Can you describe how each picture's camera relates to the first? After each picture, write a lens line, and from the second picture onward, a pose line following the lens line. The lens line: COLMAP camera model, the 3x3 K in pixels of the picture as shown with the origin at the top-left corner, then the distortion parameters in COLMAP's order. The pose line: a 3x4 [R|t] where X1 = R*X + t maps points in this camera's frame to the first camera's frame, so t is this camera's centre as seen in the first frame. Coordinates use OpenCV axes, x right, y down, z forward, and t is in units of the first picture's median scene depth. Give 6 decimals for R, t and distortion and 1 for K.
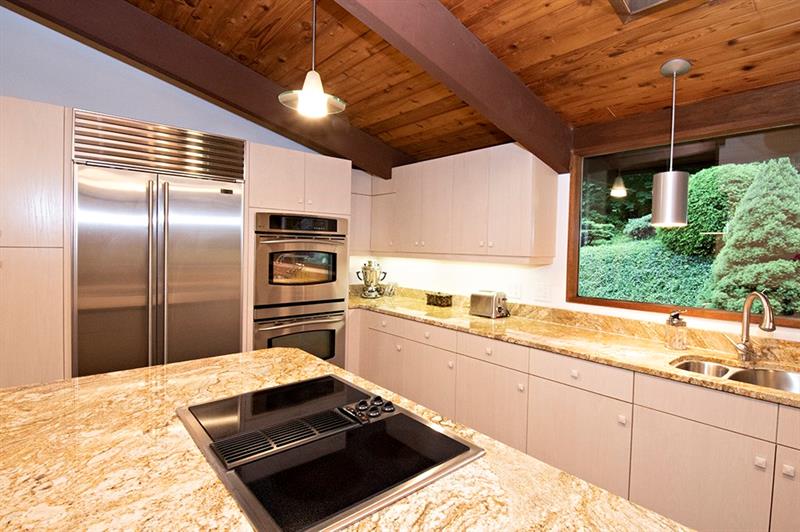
lens RADIAL K [[404.9, 0, 425.3], [0, 404.9, 261.5], [0, 0, 1]] dist [0.017549, -0.016322]
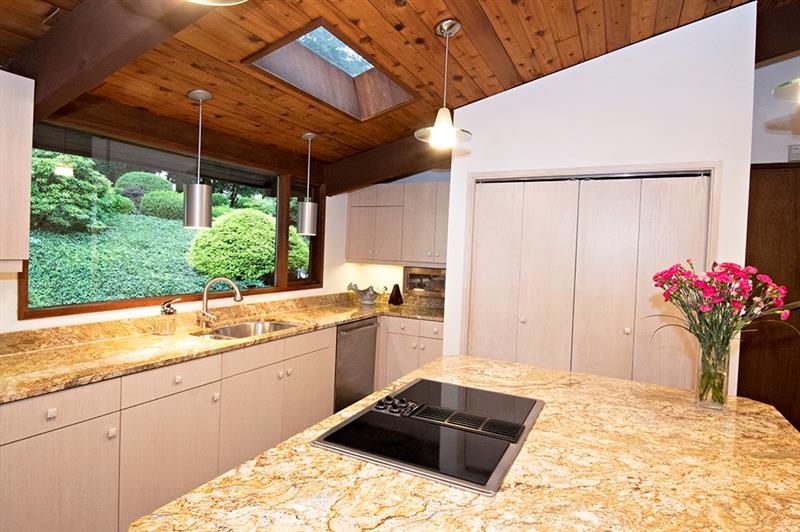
lens RADIAL K [[431.6, 0, 401.0], [0, 431.6, 261.1], [0, 0, 1]] dist [0.020282, -0.001170]
pose [[-0.352776, -0.062324, 0.933630, -0.972886], [-0.013890, 0.998018, 0.061374, -0.096826], [-0.935605, 0.008683, -0.352943, 1.091404]]
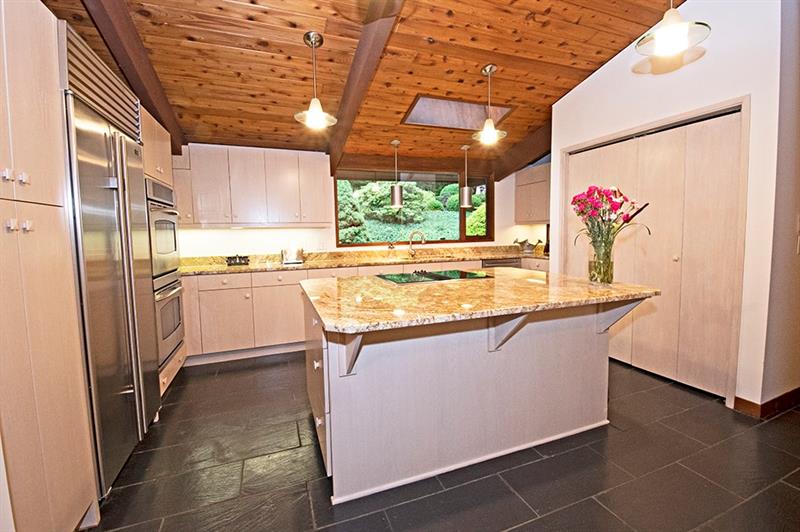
lens RADIAL K [[337.5, 0, 405.0], [0, 337.5, 259.0], [0, 0, 1]] dist [0.012843, -0.015861]
pose [[0.363027, -0.105318, 0.925808, -1.619722], [0.061058, 0.994145, 0.089150, 0.056792], [-0.929776, 0.024164, 0.367331, 0.250443]]
